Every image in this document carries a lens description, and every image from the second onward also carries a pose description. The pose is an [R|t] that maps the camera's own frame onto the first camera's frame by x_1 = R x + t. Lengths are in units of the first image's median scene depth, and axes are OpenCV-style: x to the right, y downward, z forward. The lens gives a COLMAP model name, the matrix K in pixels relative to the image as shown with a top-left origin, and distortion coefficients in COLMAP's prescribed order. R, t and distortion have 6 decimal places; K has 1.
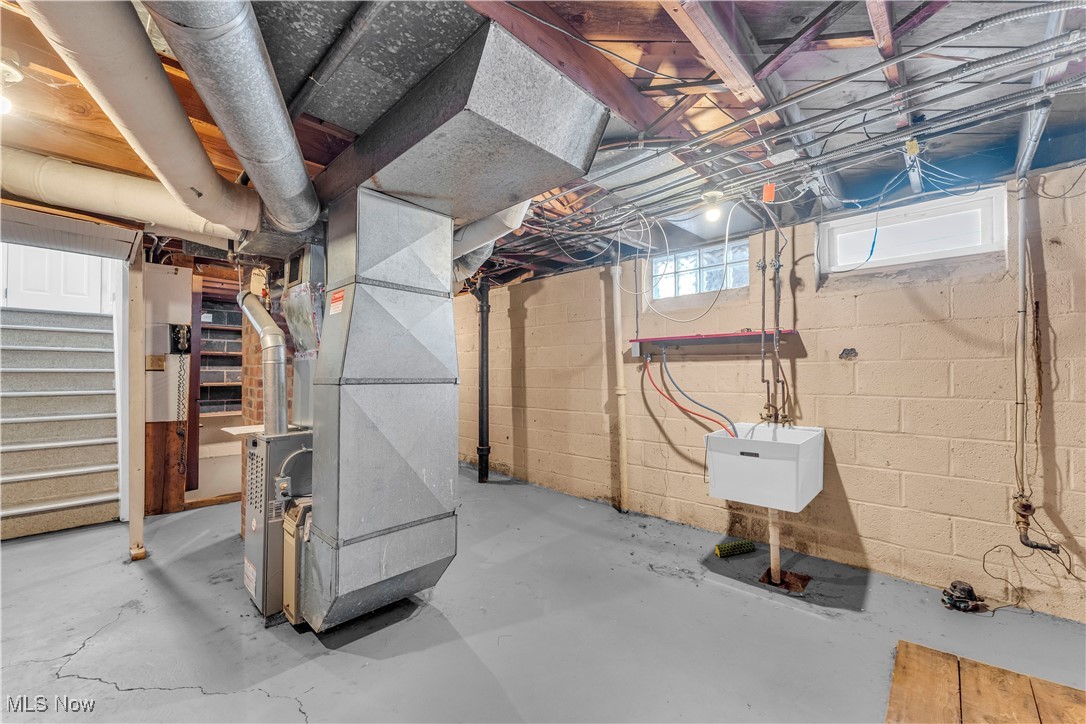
lens RADIAL K [[431.3, 0, 543.8], [0, 431.3, 363.9], [0, 0, 1]] dist [-0.000681, -0.000352]
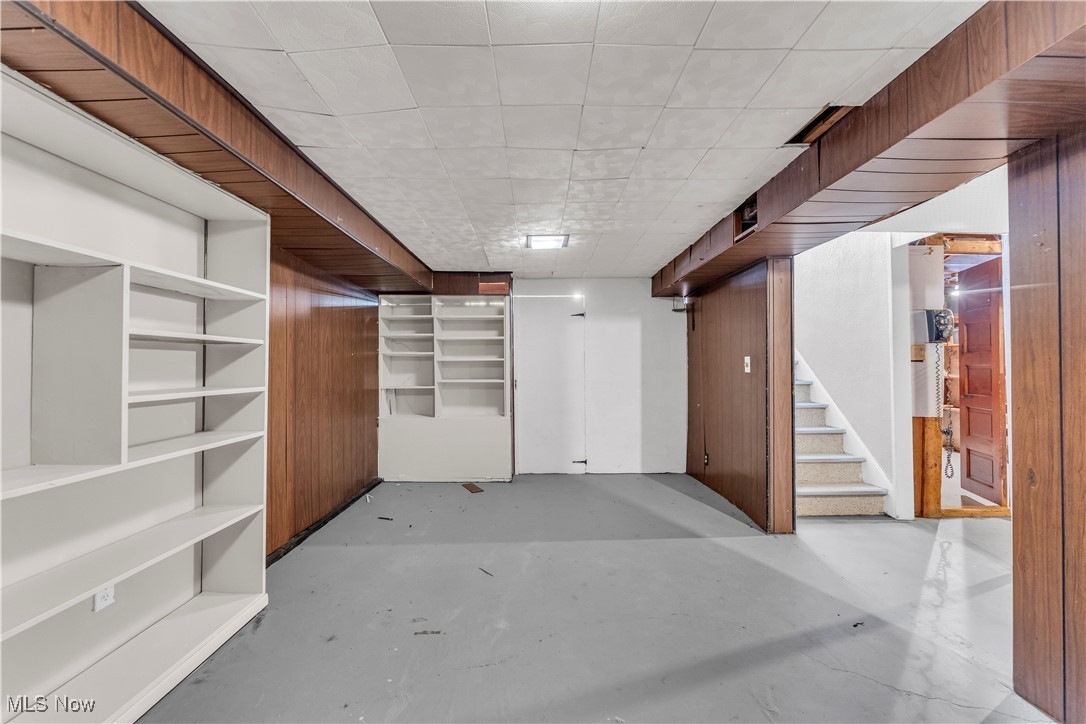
lens RADIAL K [[431.3, 0, 543.8], [0, 431.3, 363.9], [0, 0, 1]] dist [-0.000681, -0.000352]
pose [[0.694731, -0.009312, -0.719210, -0.778395], [0.018829, 0.999809, 0.005242, 0.001275], [0.719023, -0.017184, 0.694773, -0.210847]]
